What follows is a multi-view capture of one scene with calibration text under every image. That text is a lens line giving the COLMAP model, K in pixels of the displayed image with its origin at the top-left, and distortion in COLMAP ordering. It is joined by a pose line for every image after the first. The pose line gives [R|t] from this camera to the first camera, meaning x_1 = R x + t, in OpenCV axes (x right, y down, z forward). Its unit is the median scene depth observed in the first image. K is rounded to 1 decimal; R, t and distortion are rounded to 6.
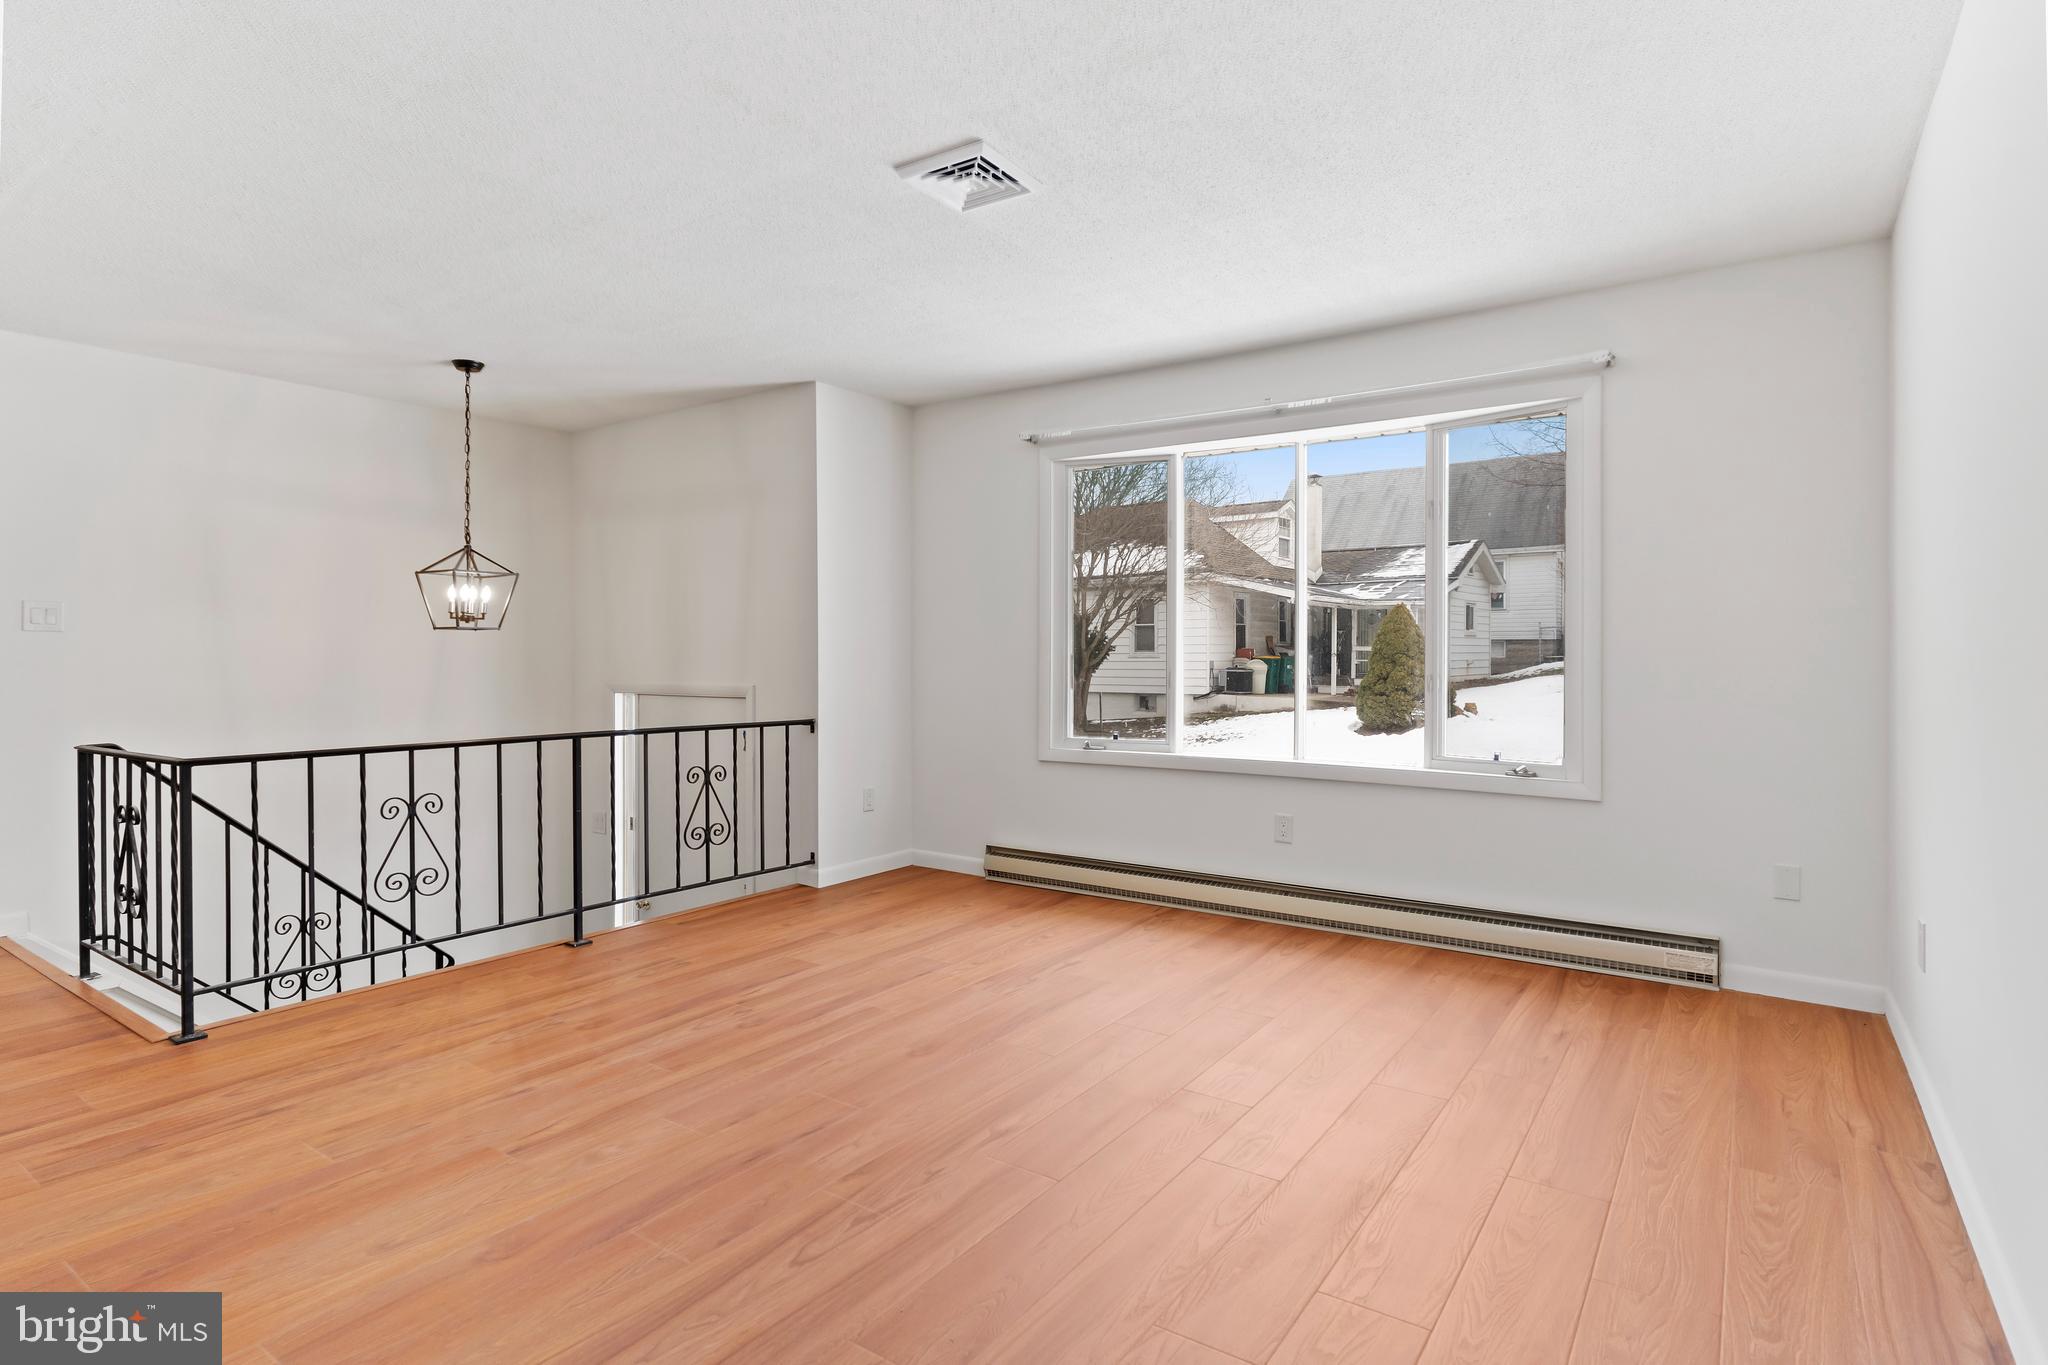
lens RADIAL K [[1049.6, 0, 1017.7], [0, 1049.6, 672.5], [0, 0, 1]] dist [-0.002005, 0.000637]
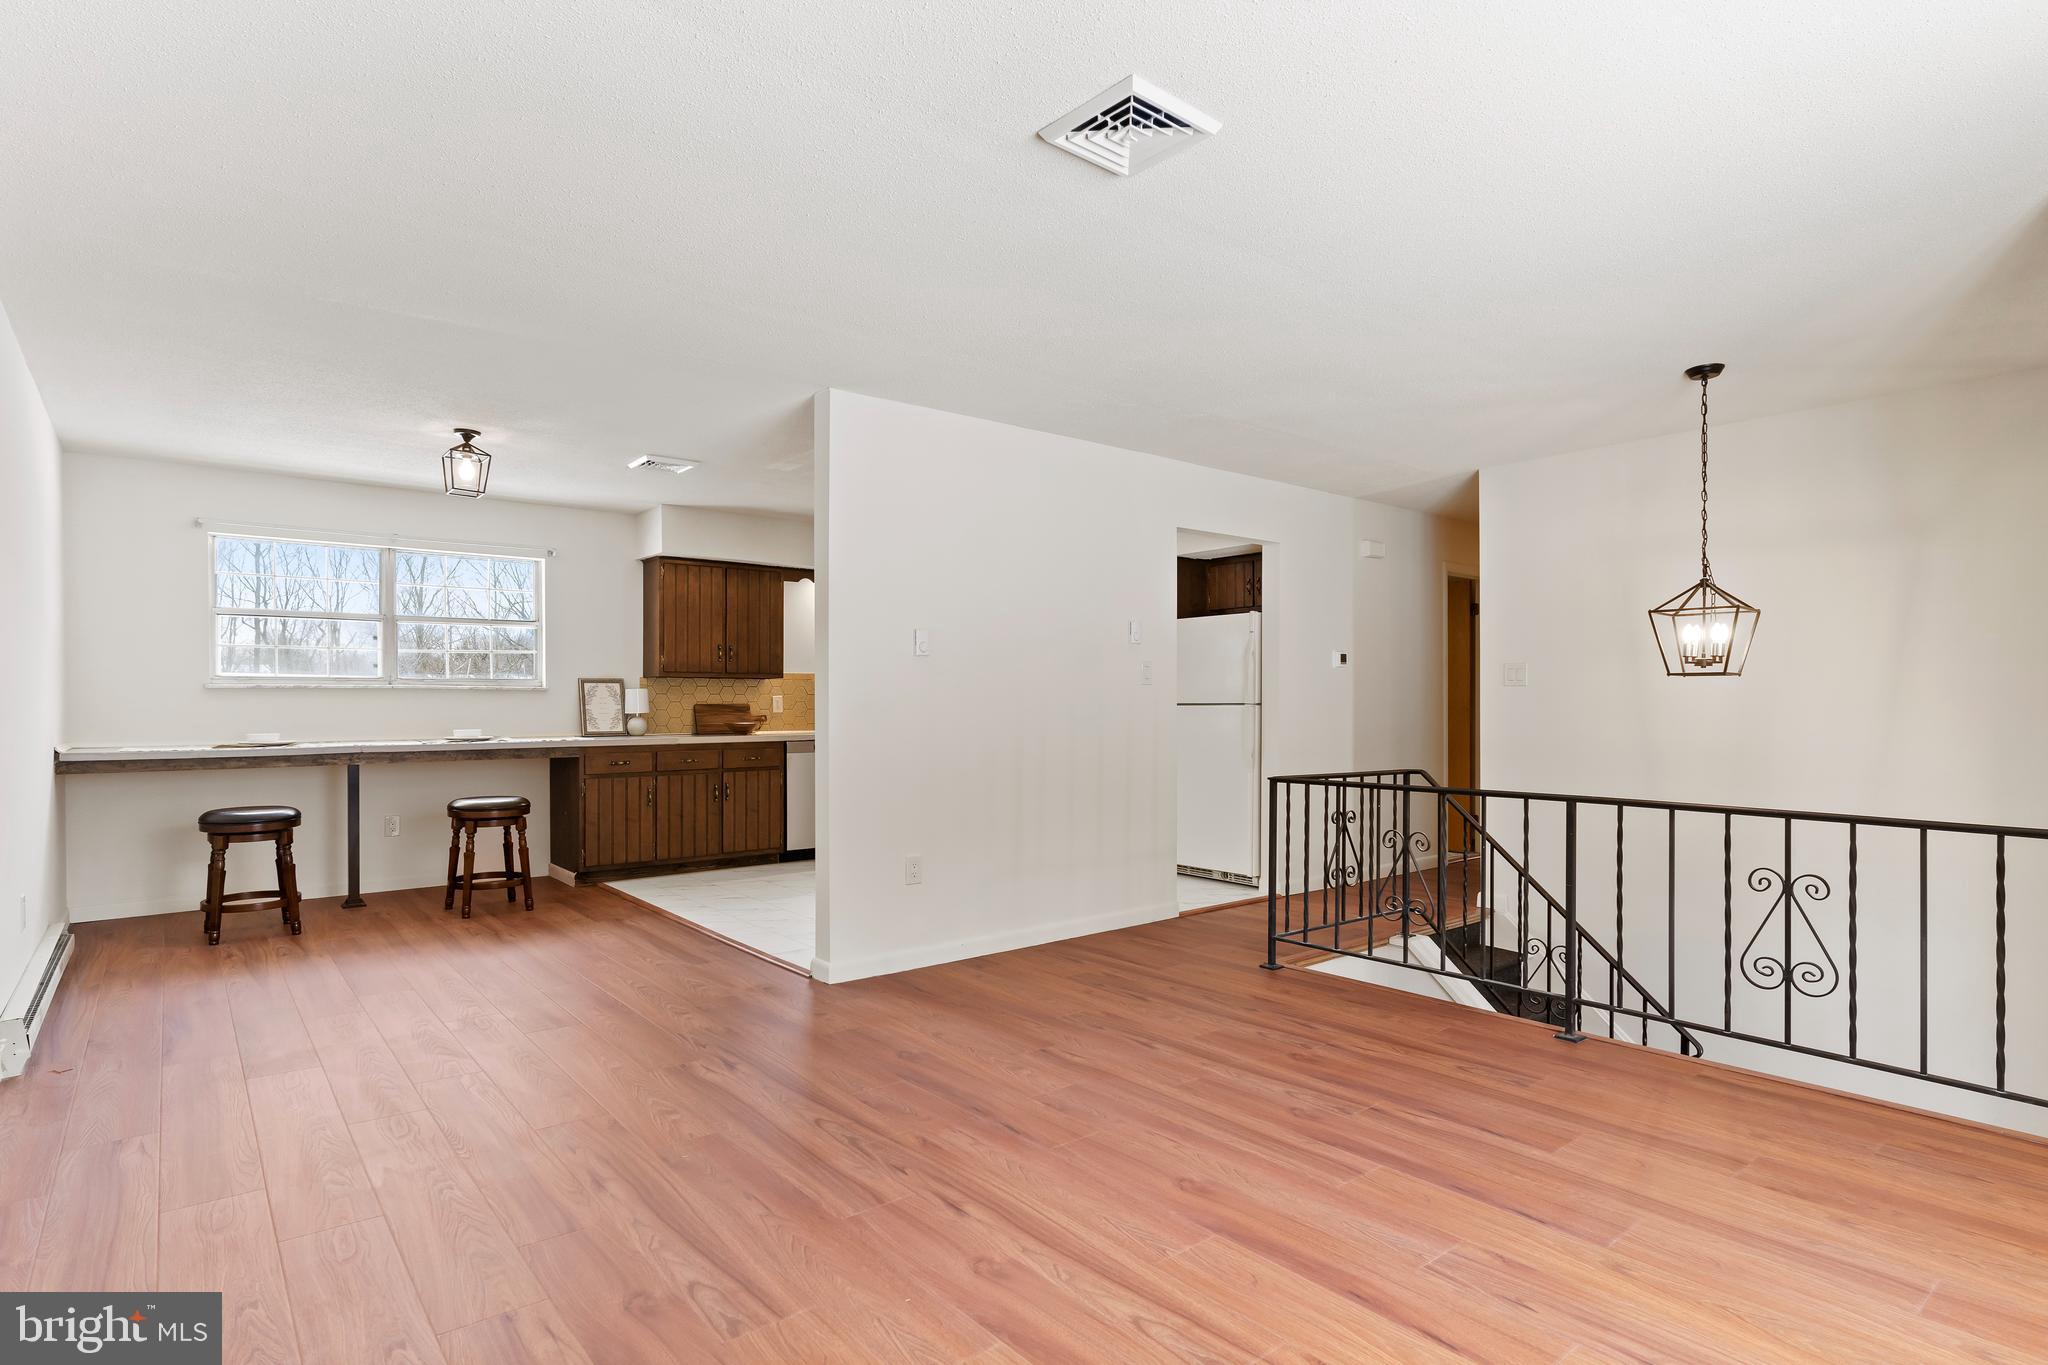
lens RADIAL K [[1063.4, 0, 1021.5], [0, 1063.4, 679.6], [0, 0, 1]] dist [-0.002344, 0.001454]
pose [[-0.267883, -0.021206, -0.963218, 0.504228], [-0.015978, 0.999718, -0.017566, -0.013213], [0.963319, 0.010684, -0.268146, 0.727299]]
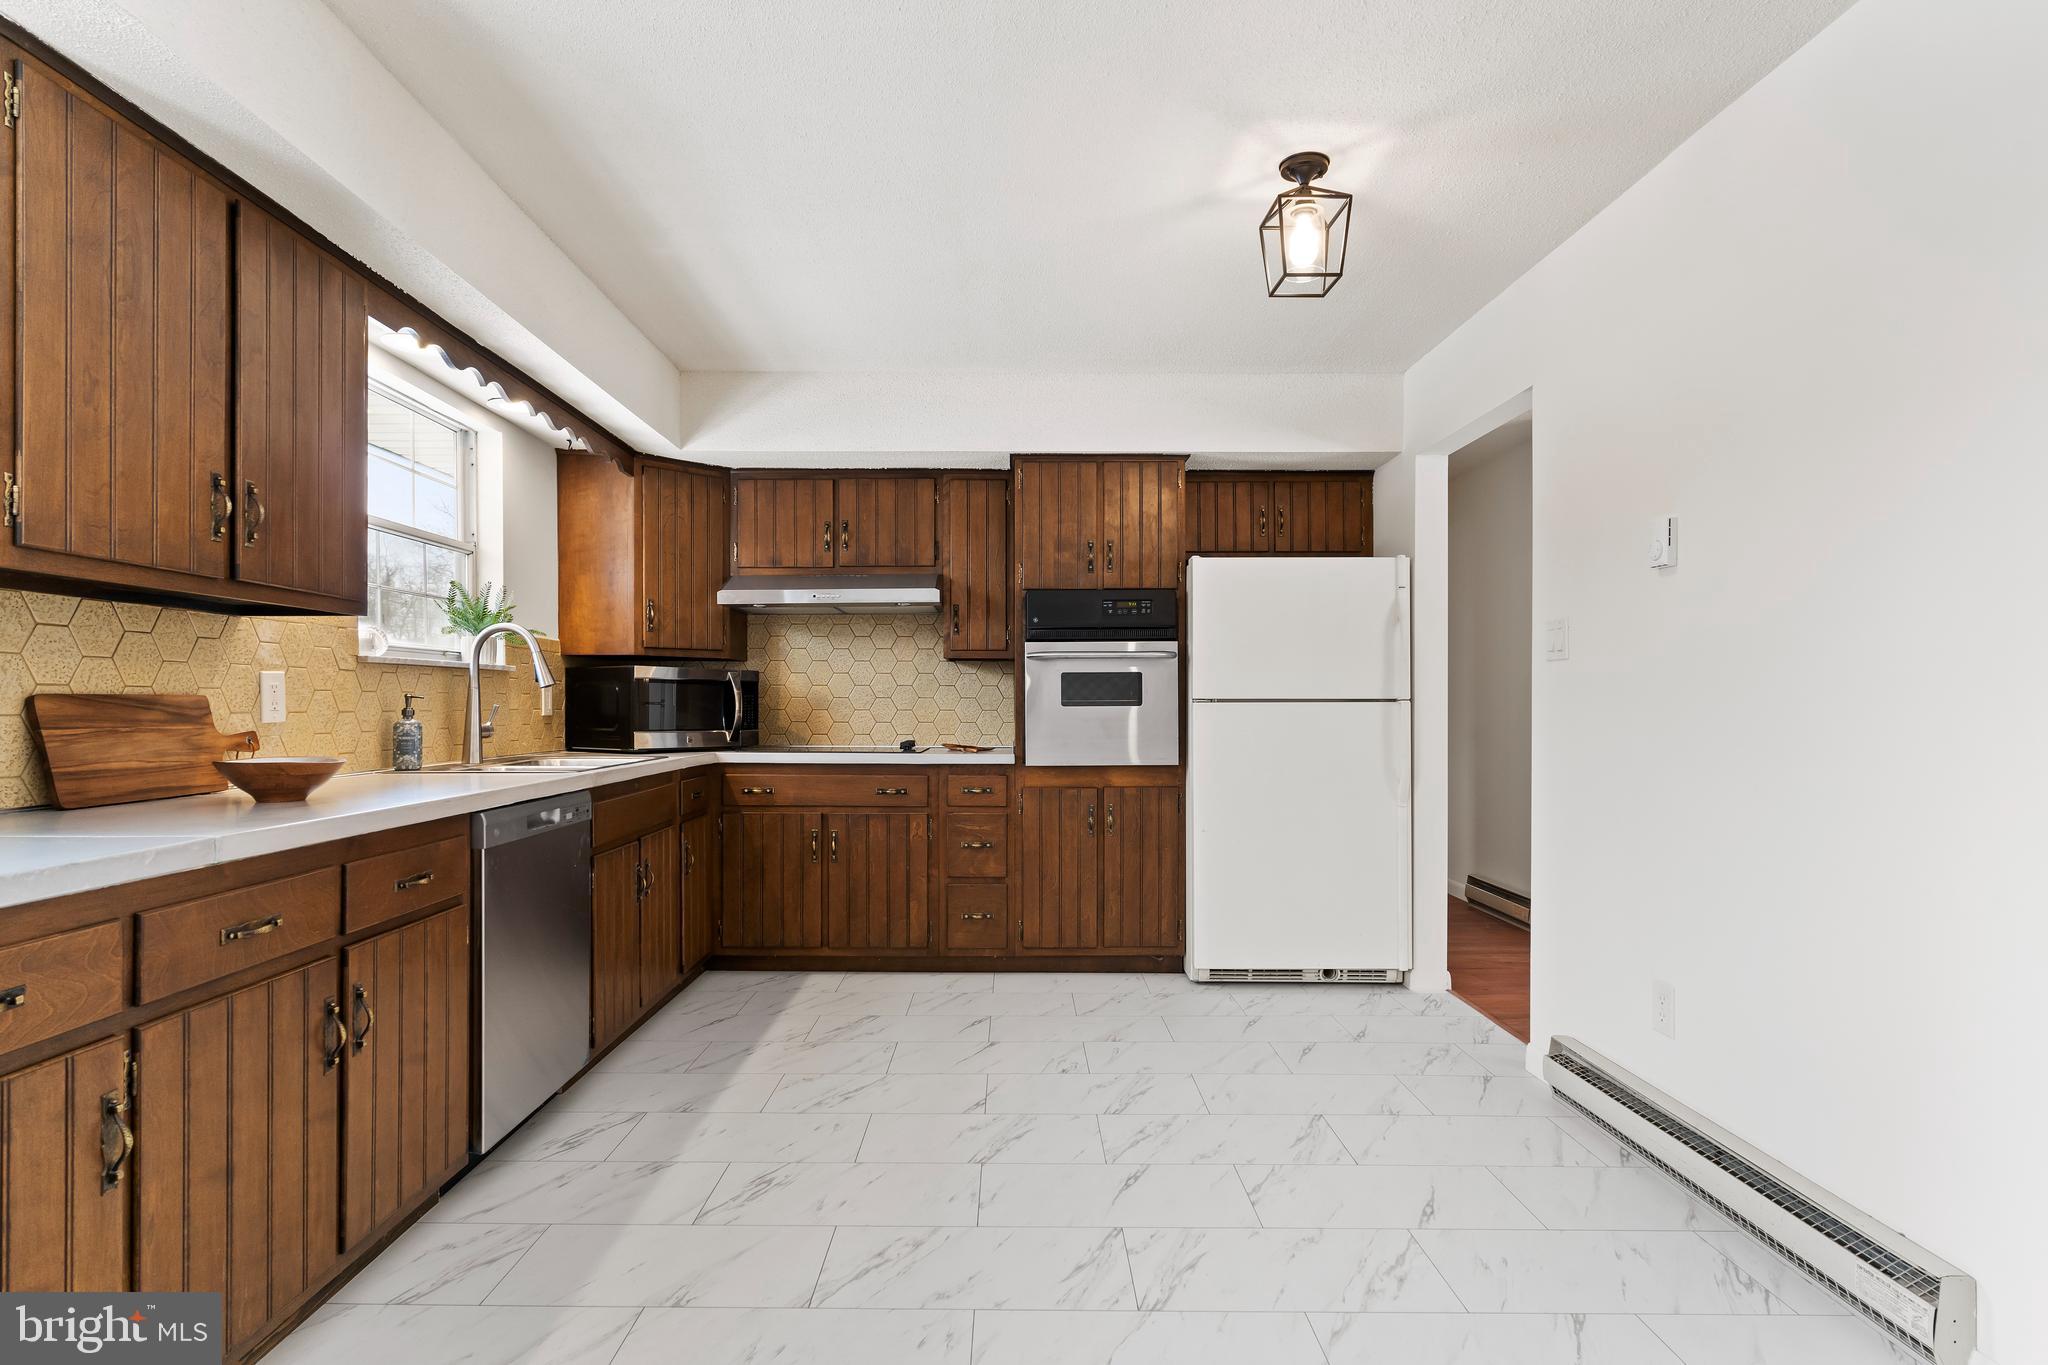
lens RADIAL K [[1051.4, 0, 1014.3], [0, 1051.4, 703.1], [0, 0, 1]] dist [-0.013448, 0.009310]
pose [[0.579730, 0.000152, -0.814809, -0.410770], [-0.015615, 0.999818, -0.010923, 0.006738], [0.814659, 0.019056, 0.579627, -0.147816]]
